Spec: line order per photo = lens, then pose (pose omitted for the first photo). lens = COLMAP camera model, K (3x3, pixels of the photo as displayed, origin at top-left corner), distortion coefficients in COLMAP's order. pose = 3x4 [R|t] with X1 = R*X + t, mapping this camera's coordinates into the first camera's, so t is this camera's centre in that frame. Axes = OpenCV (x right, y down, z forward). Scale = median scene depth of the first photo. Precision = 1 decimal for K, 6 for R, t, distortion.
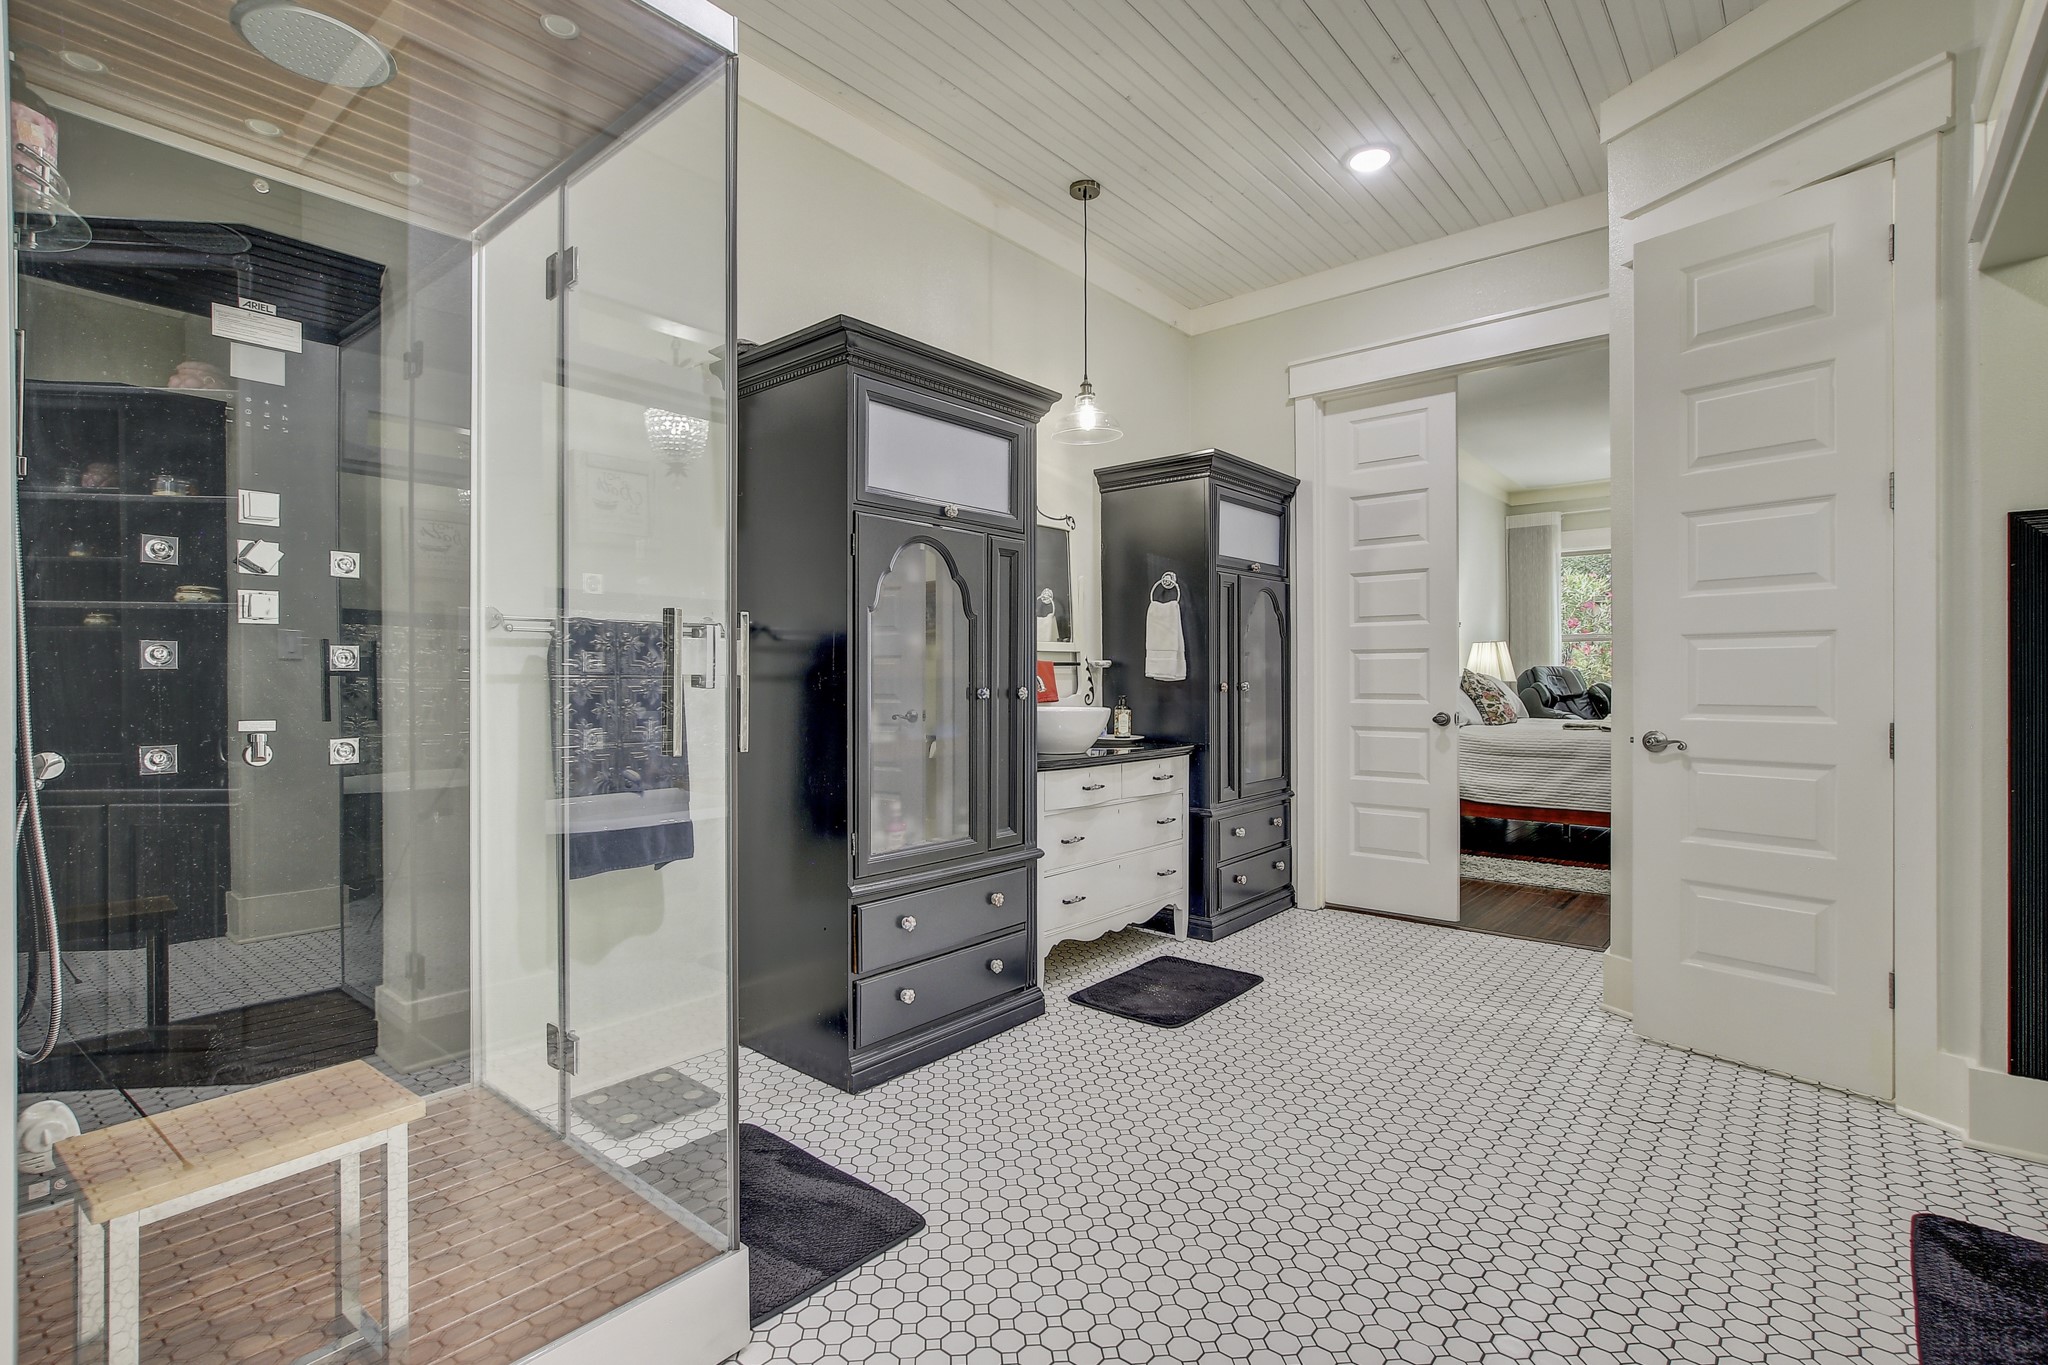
lens RADIAL K [[949.9, 0, 1022.5], [0, 949.9, 684.5], [0, 0, 1]] dist [-0.013701, 0.001876]
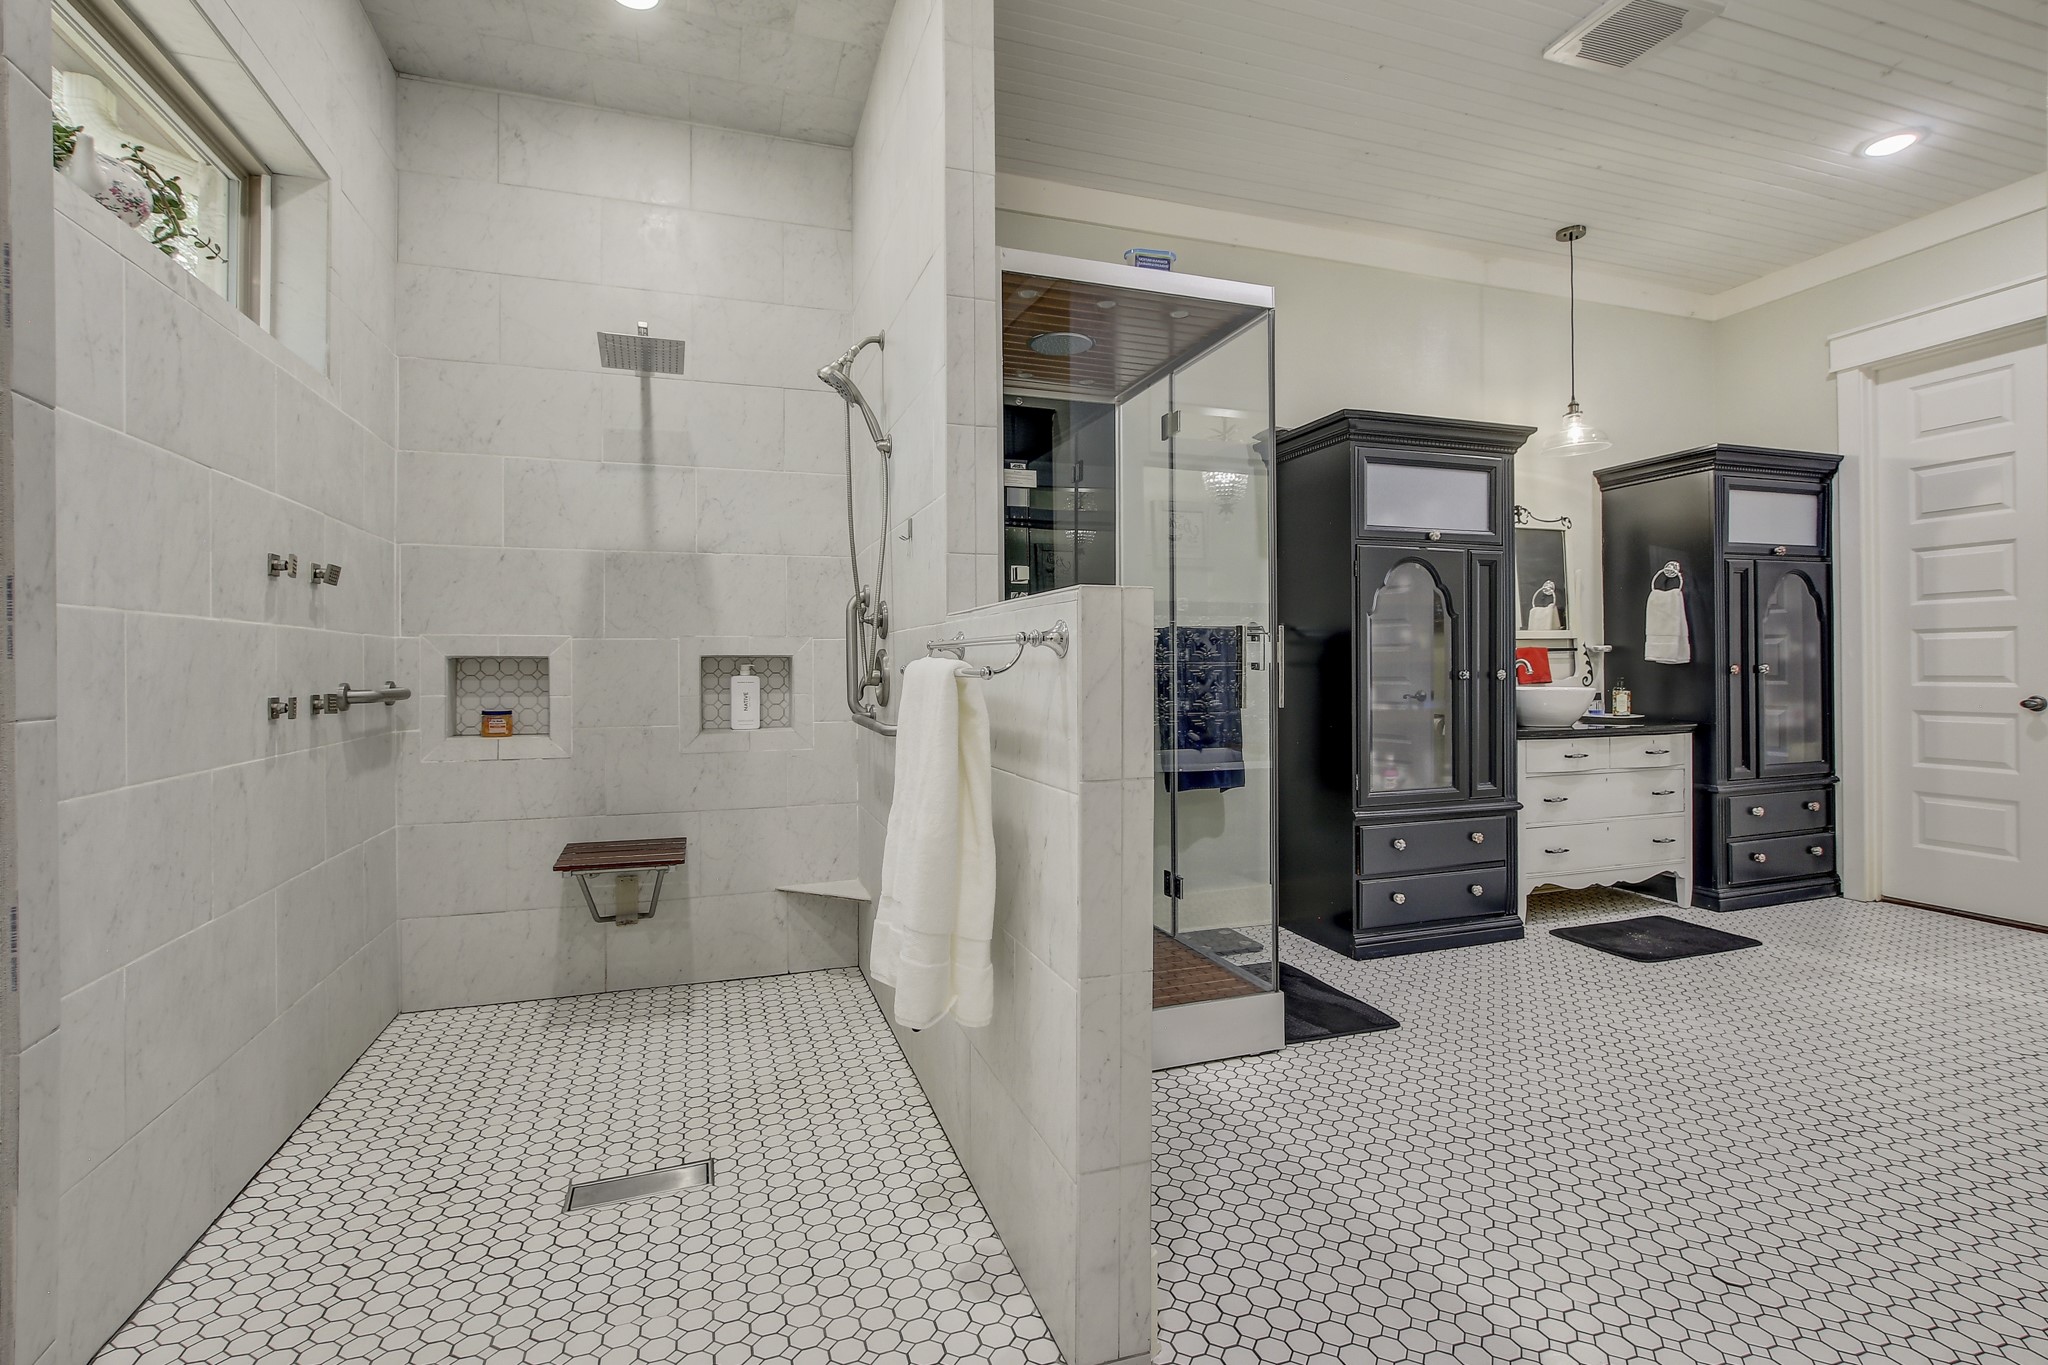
lens RADIAL K [[949.9, 0, 1023.6], [0, 949.9, 673.1], [0, 0, 1]] dist [-0.013701, 0.001876]
pose [[0.856924, -0.002569, -0.515436, 0.098949], [0.004105, 0.999990, 0.001841, 0.002107], [0.515426, -0.003693, 0.856926, -0.366870]]
